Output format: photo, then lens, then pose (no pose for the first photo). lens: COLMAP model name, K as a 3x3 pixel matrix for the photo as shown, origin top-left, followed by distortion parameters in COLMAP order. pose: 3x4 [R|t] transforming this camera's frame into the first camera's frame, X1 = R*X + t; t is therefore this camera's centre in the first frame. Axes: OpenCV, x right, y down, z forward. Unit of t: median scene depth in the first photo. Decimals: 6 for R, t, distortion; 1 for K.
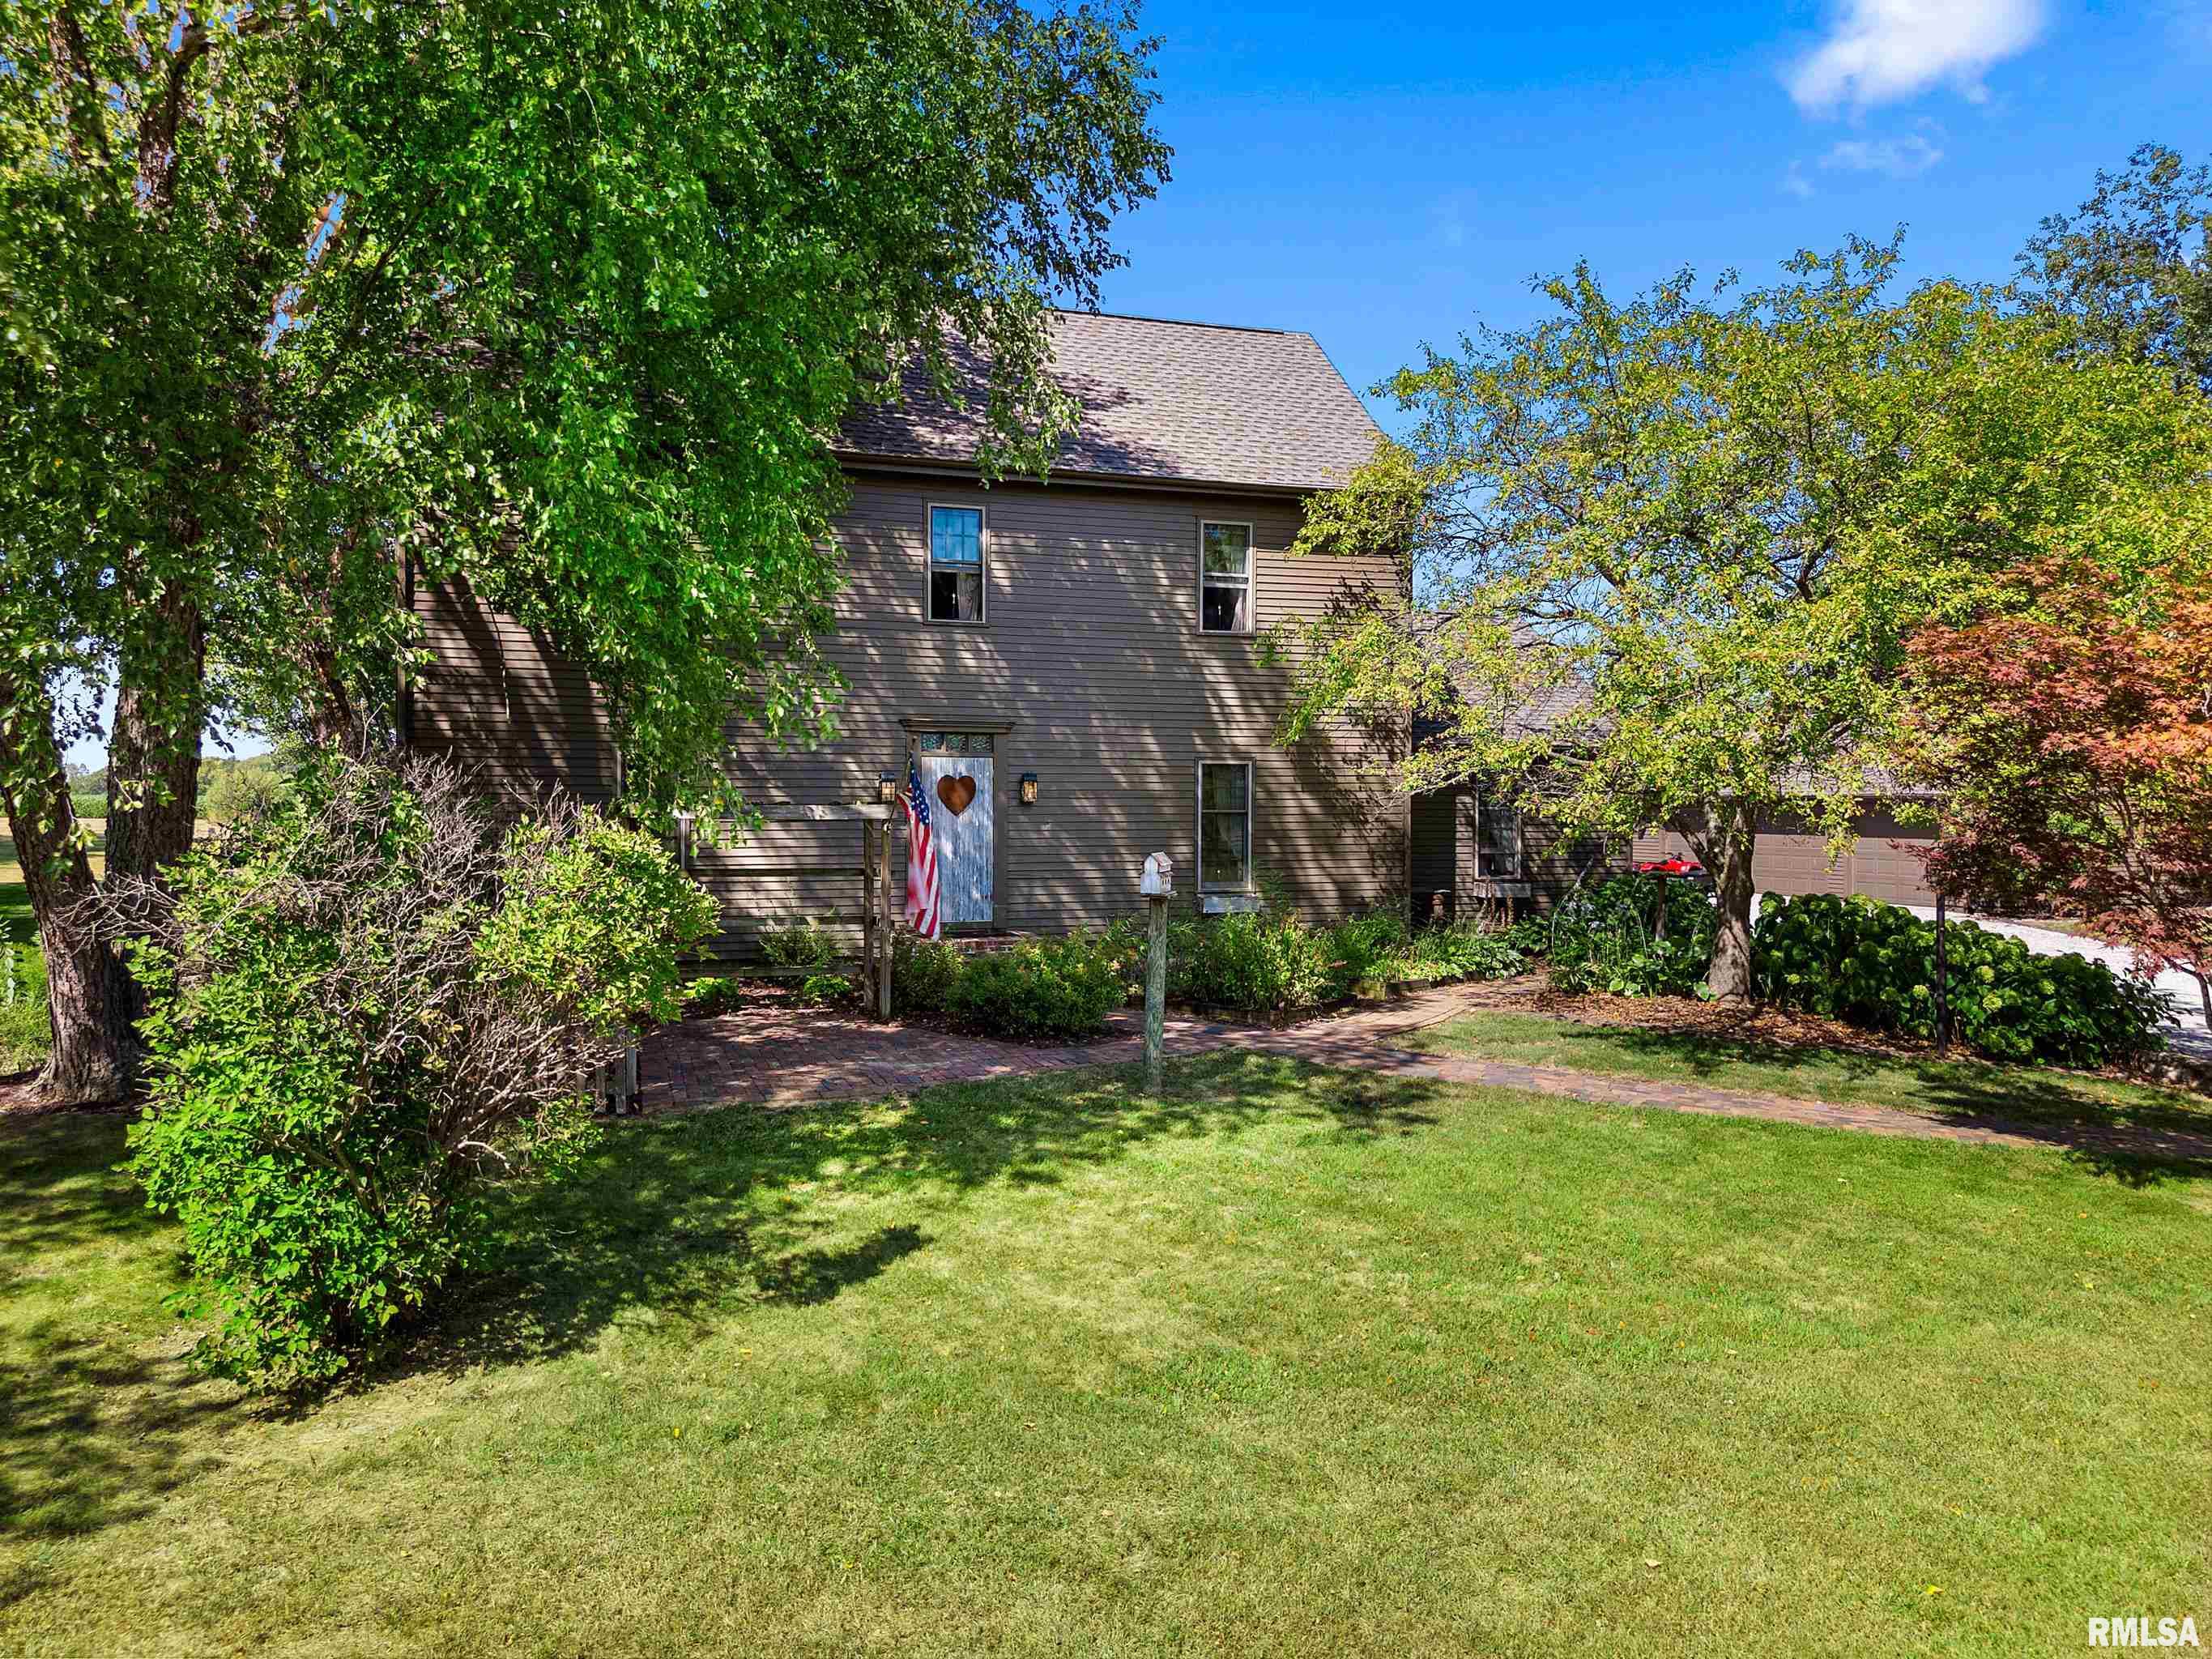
lens RADIAL K [[1628.8, 0, 1106.0], [0, 1628.8, 829.5], [0, 0, 1]] dist [0.070932, -0.064698]
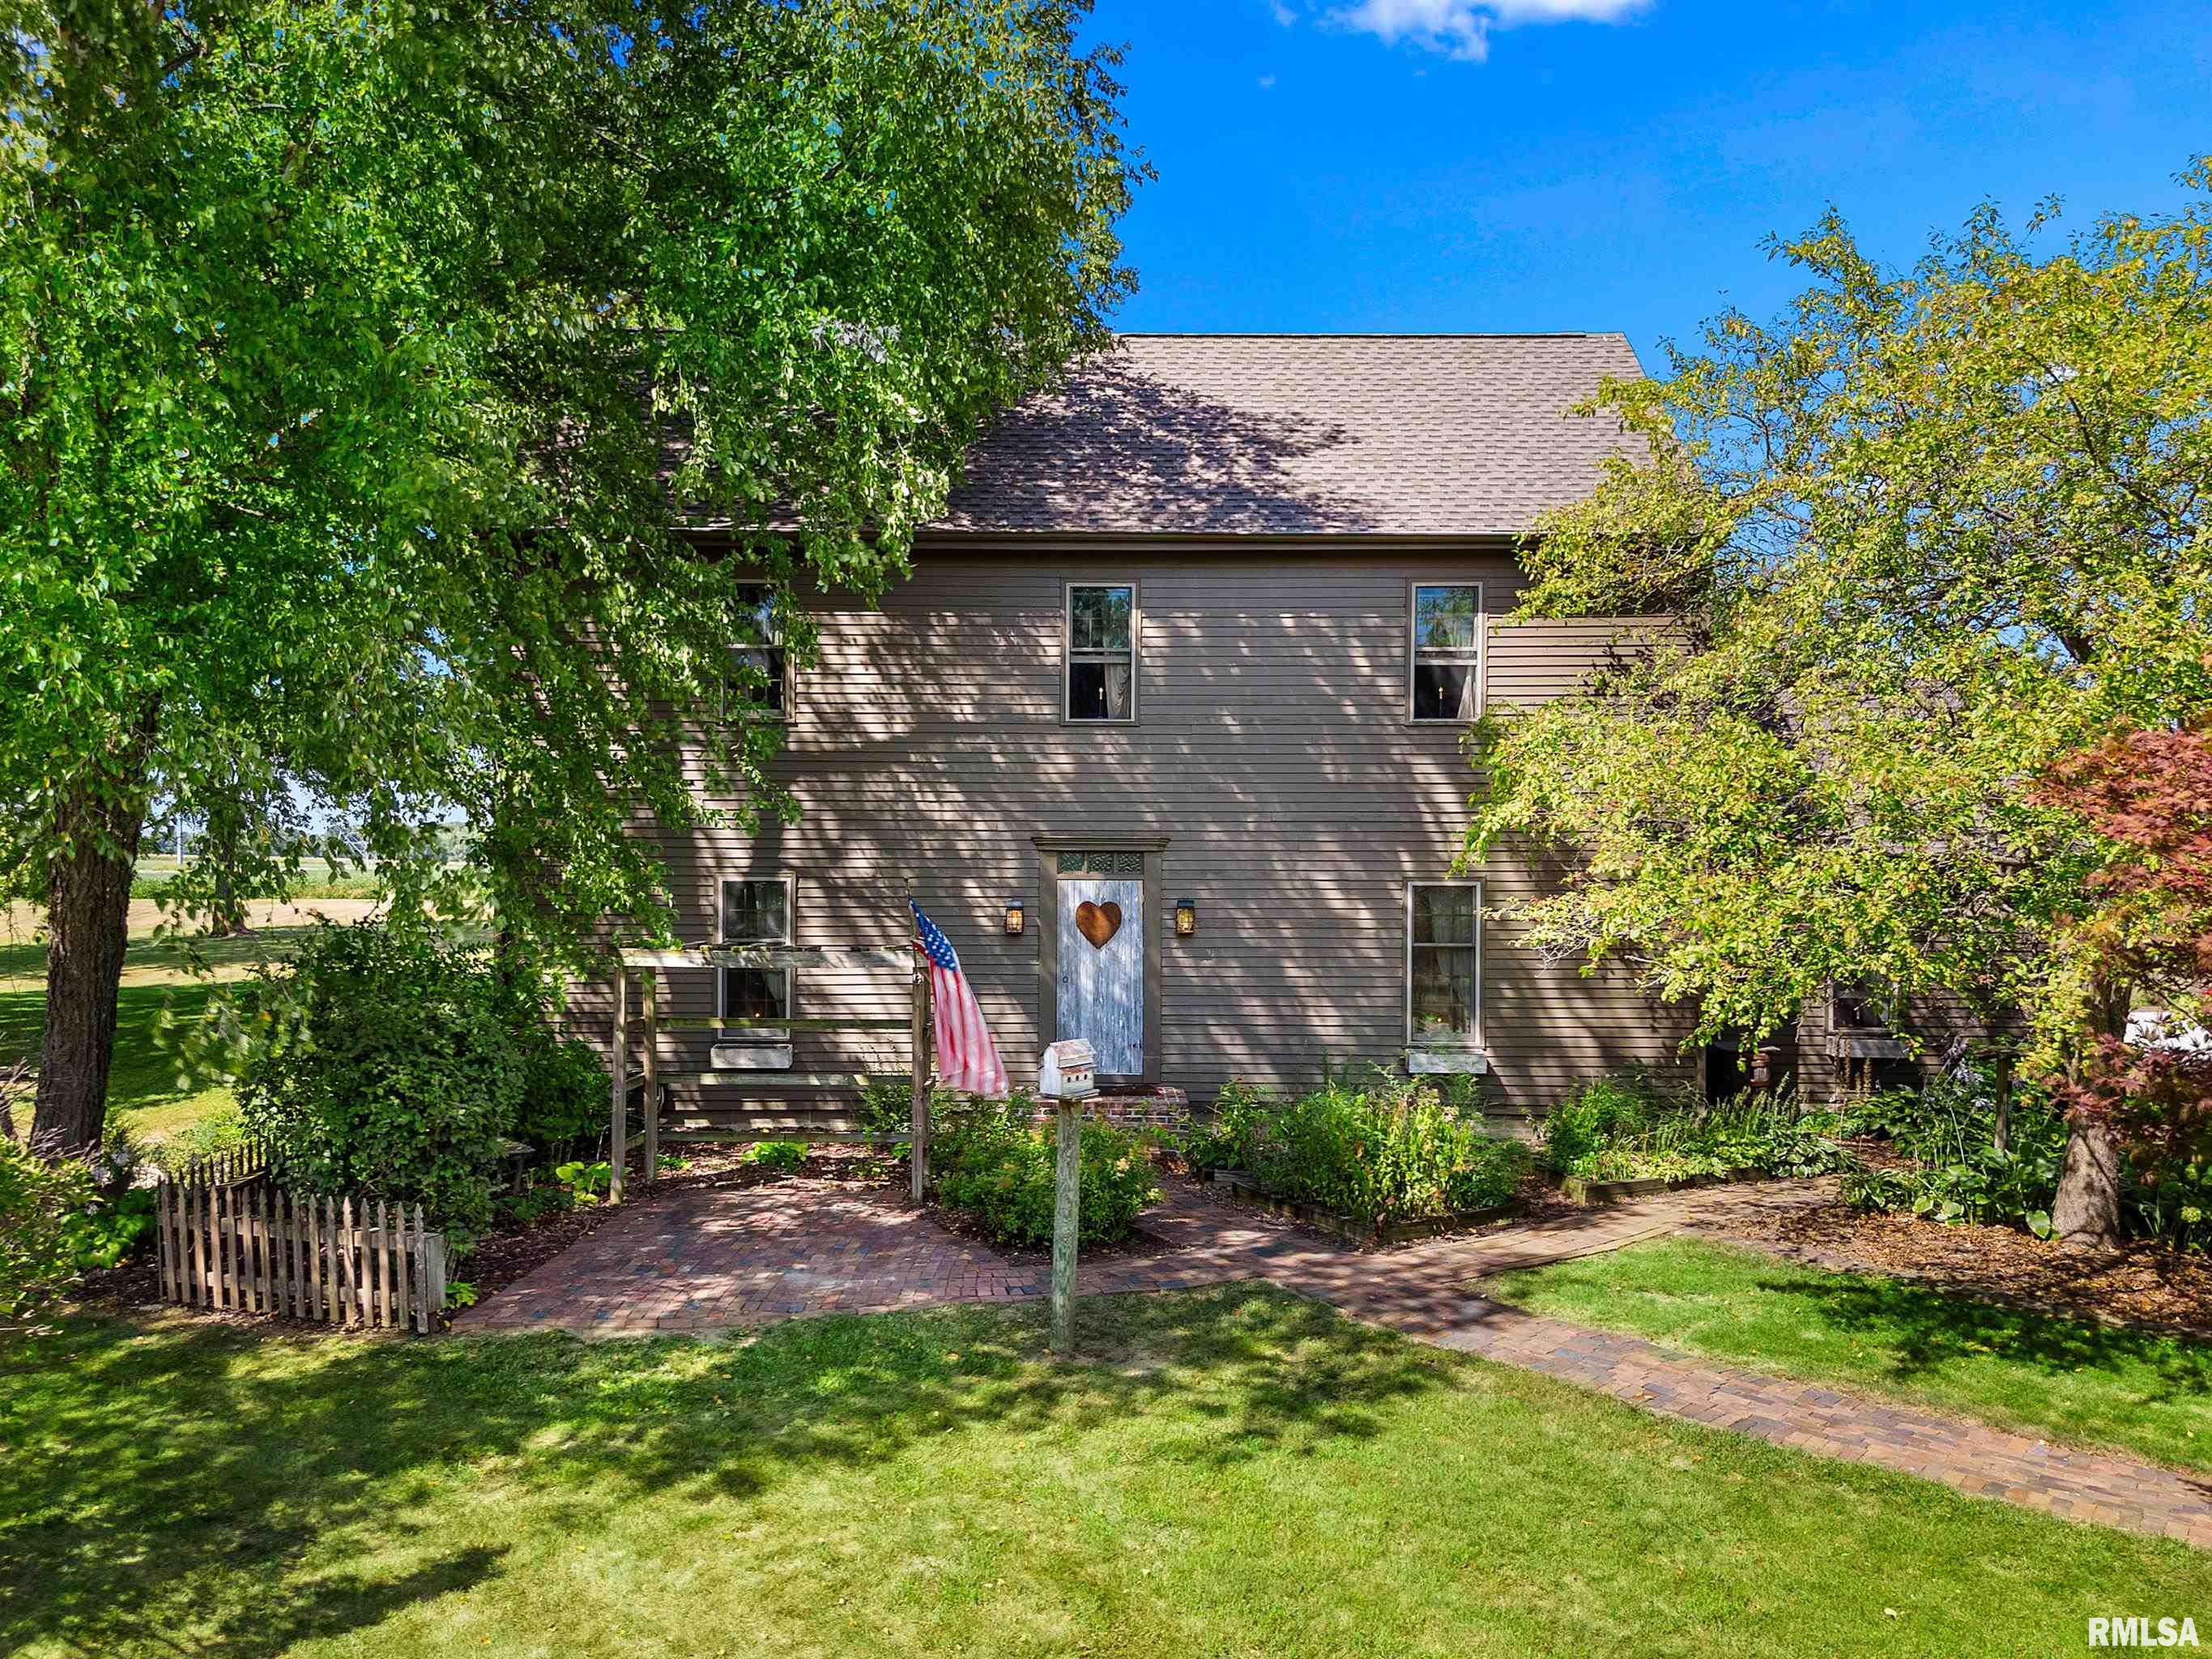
lens RADIAL K [[1766.8, 0, 1046.9], [0, 1766.8, 904.7], [0, 0, 1]] dist [0.005356, -0.000121]
pose [[0.938735, 0.005896, -0.344589, 0.198567], [-0.005458, 0.999983, 0.002241, -0.033370], [0.344596, -0.000223, 0.938751, 0.127426]]
